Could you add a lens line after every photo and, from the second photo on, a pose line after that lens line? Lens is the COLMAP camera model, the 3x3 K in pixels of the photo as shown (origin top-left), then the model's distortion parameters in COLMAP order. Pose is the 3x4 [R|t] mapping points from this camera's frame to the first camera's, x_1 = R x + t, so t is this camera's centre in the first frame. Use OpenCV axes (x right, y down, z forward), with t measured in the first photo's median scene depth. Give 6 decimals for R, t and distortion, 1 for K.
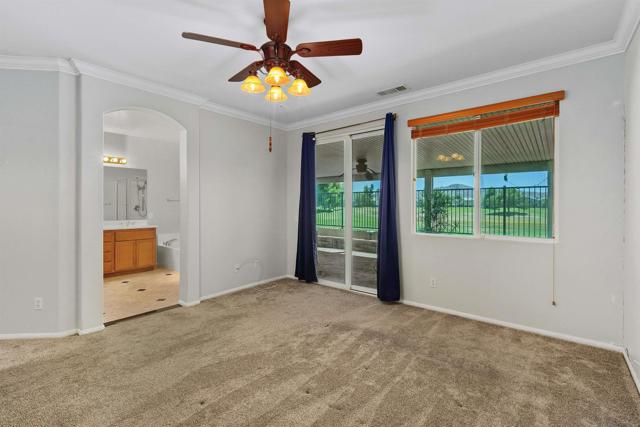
lens RADIAL K [[294.2, 0, 321.3], [0, 294.2, 210.5], [0, 0, 1]] dist [0.003756, 0.000106]
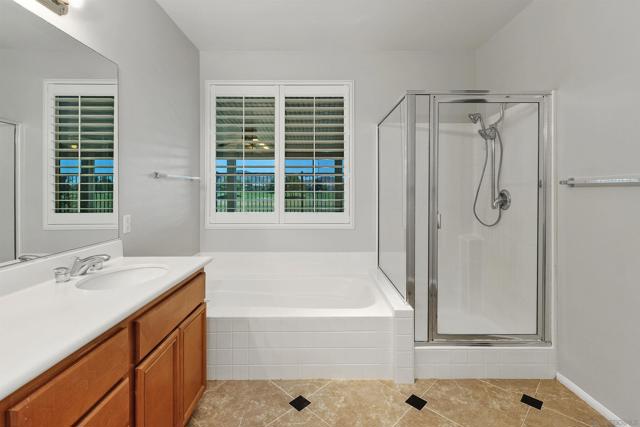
lens RADIAL K [[294.2, 0, 322.0], [0, 294.2, 190.4], [0, 0, 1]] dist [0.003756, 0.000106]
pose [[0.771505, -0.003472, 0.636214, -0.507673], [0.008045, 0.999958, -0.004299, -0.012735], [-0.636173, 0.008435, 0.771501, 0.533221]]
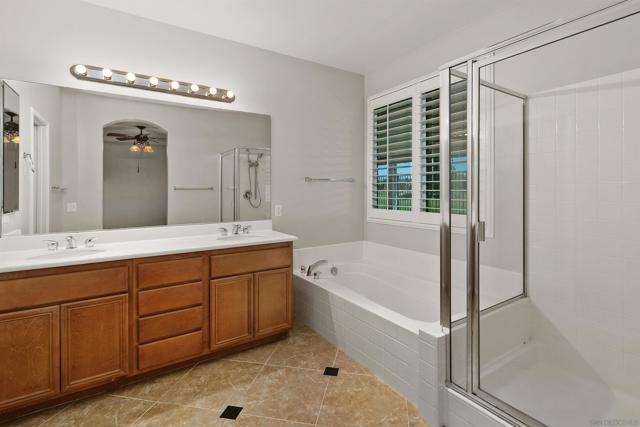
lens RADIAL K [[294.2, 0, 323.8], [0, 294.2, 190.1], [0, 0, 1]] dist [0.003756, 0.000106]
pose [[0.959346, -0.008028, -0.282118, -0.308235], [0.003691, 0.999867, -0.015903, -0.008002], [0.282208, 0.014215, 0.959248, 0.464019]]
